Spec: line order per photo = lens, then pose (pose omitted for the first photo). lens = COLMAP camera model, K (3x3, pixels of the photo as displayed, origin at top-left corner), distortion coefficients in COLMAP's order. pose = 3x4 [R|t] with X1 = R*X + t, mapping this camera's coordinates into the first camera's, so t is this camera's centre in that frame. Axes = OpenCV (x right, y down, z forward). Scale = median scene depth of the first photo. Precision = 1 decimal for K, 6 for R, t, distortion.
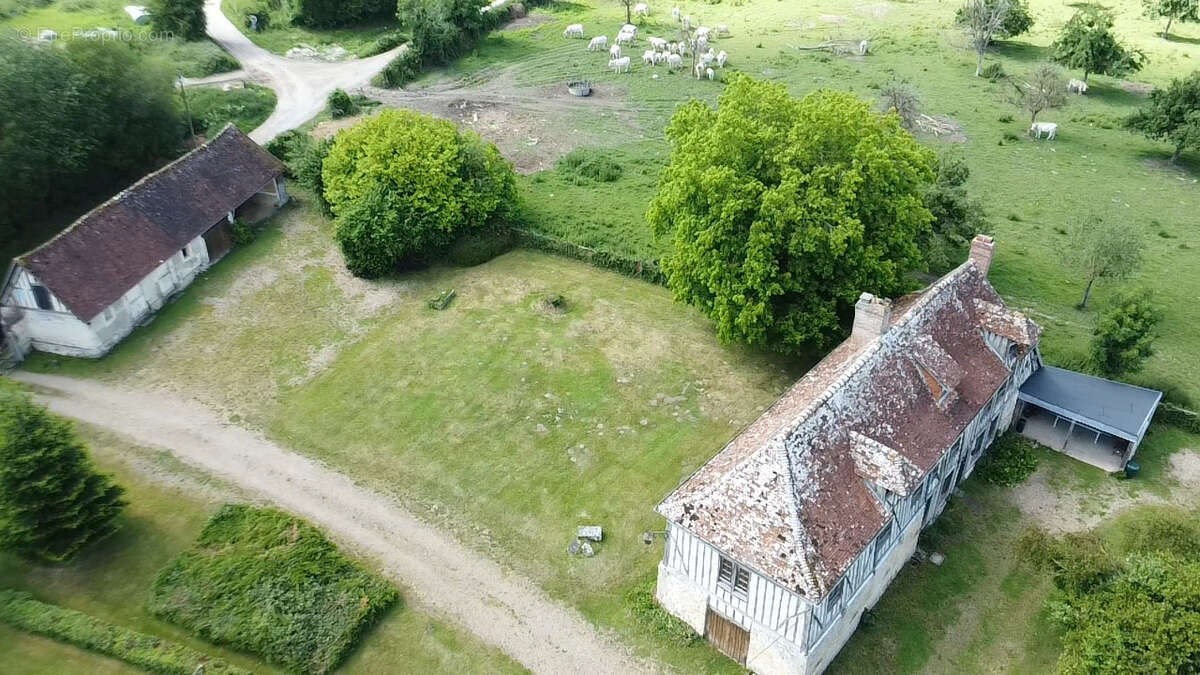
lens RADIAL K [[908.5, 0, 586.0], [0, 908.5, 336.0], [0, 0, 1]] dist [0.008933, -0.001524]
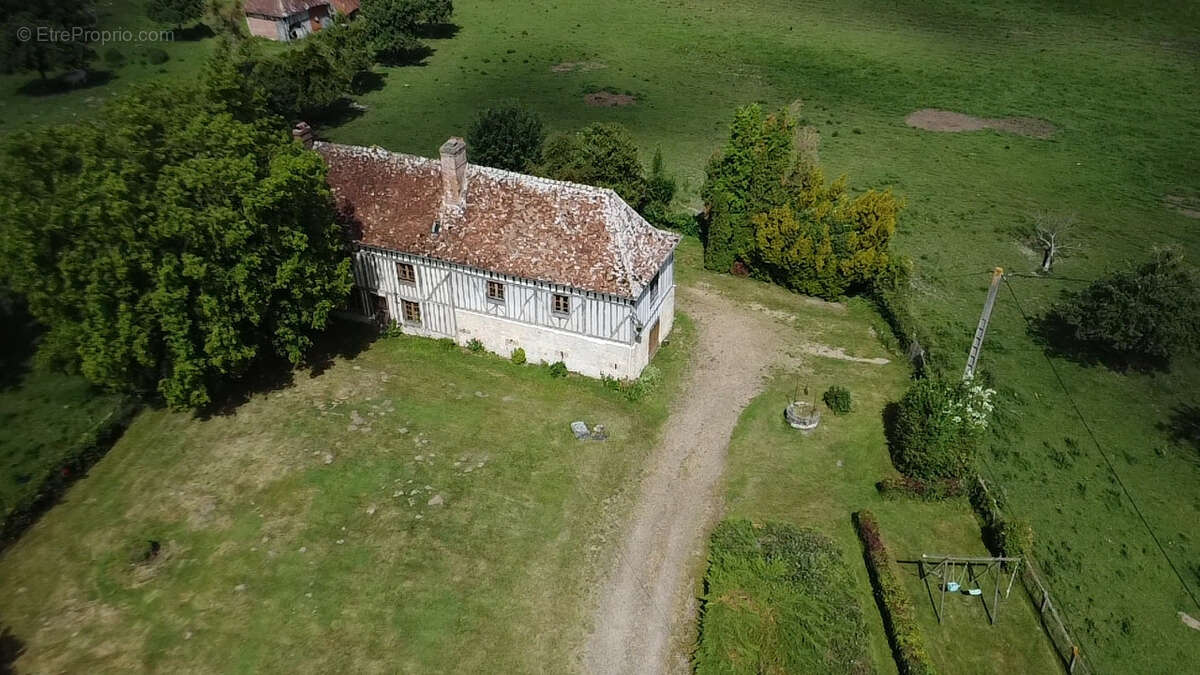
lens RADIAL K [[912.0, 0, 584.3], [0, 912.0, 334.8], [0, 0, 1]] dist [0.002777, 0.000546]
pose [[-0.324542, -0.510928, 0.796006, -0.586910], [0.527739, 0.600584, 0.600659, -0.361908], [-0.784961, 0.615022, 0.074722, 0.634058]]
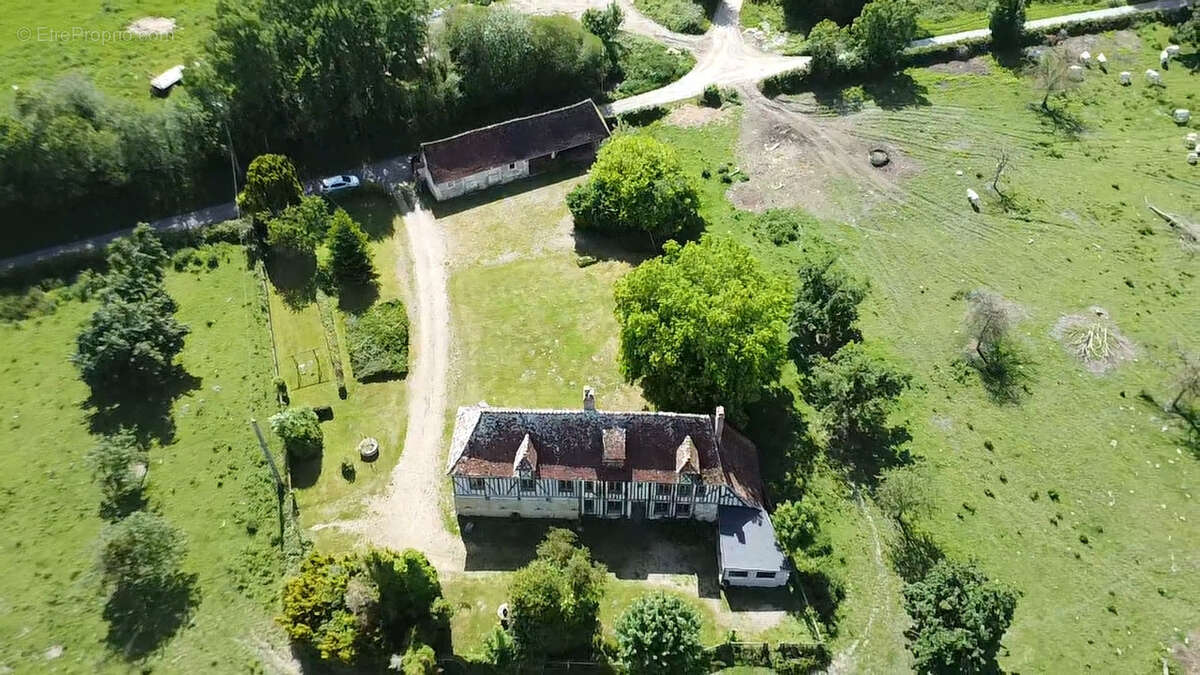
lens RADIAL K [[912.0, 0, 584.3], [0, 912.0, 334.8], [0, 0, 1]] dist [0.002777, 0.000546]
pose [[0.623585, 0.555330, -0.550227, 0.877816], [-0.421525, 0.831605, 0.361594, -0.556410], [0.658376, 0.006450, 0.752662, -0.284267]]
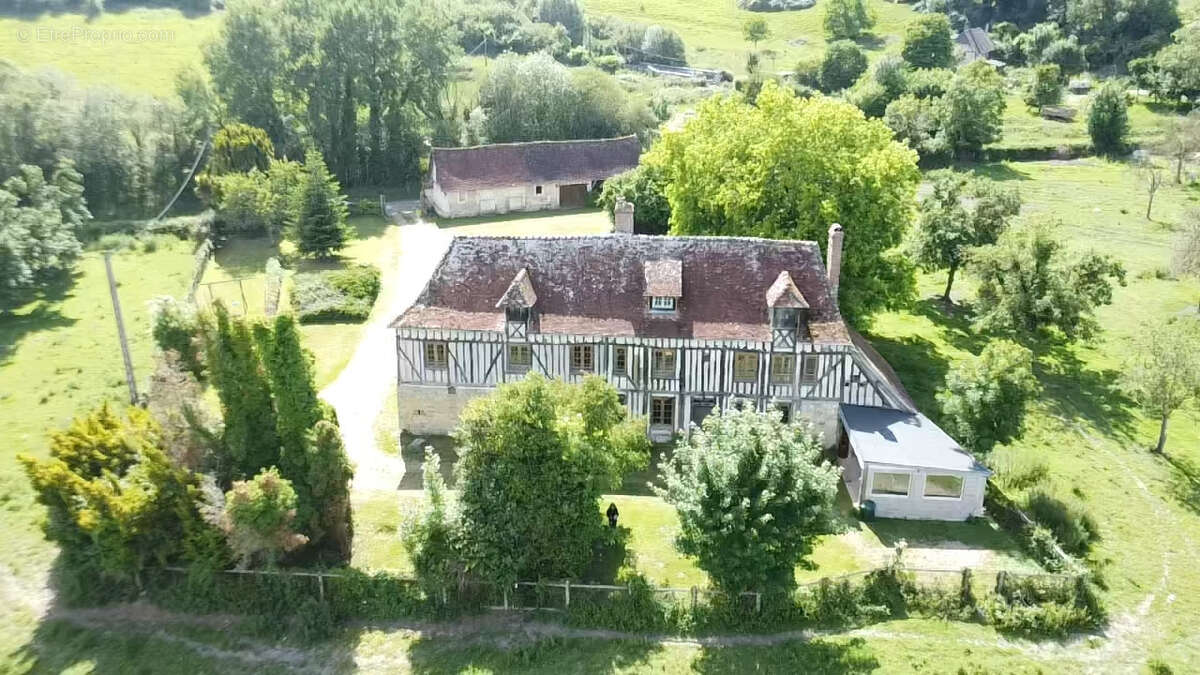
lens RADIAL K [[912.0, 0, 584.3], [0, 912.0, 334.8], [0, 0, 1]] dist [0.002777, 0.000546]
pose [[0.575896, 0.282026, -0.767336, 0.860878], [-0.444069, 0.895984, -0.003970, 0.099482], [0.686401, 0.343037, 0.641232, 0.179843]]
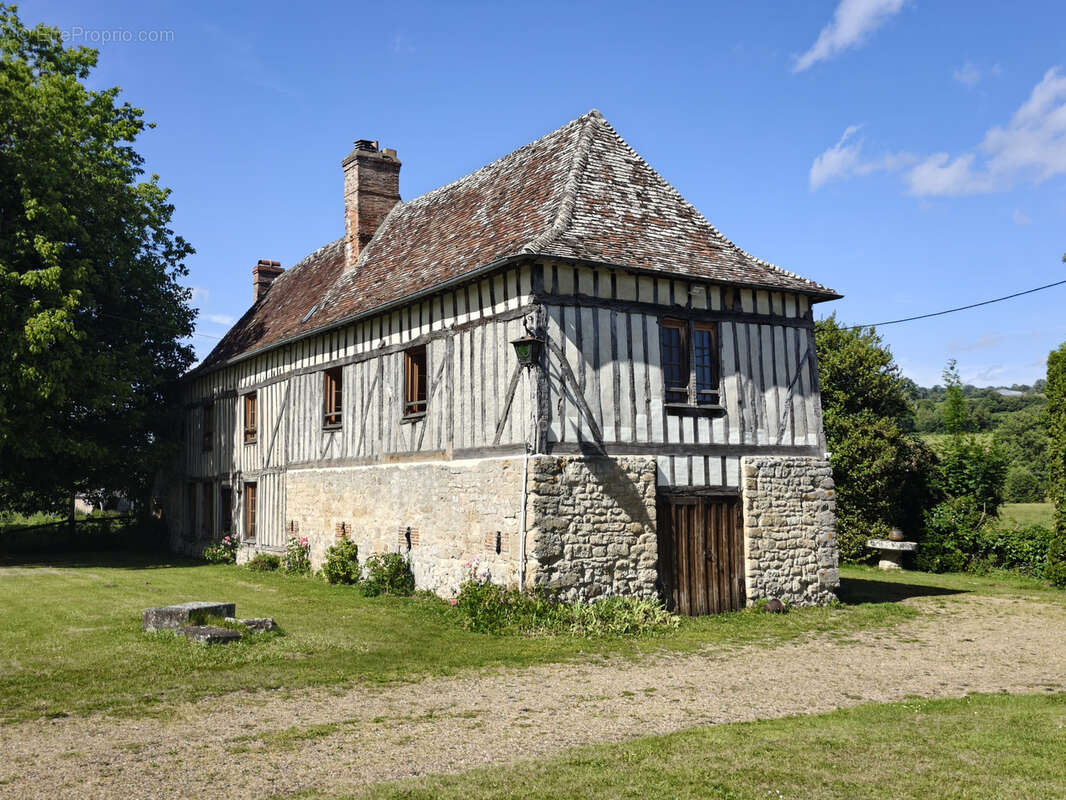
lens RADIAL K [[969.2, 0, 533.0], [0, 969.2, 400.0], [0, 0, 1]] dist [0.066196, 0.000191]
pose [[0.235702, 0.090856, 0.967569, -0.202822], [0.540775, 0.814978, -0.208261, 0.212004], [-0.807469, 0.572325, 0.142959, 0.622240]]
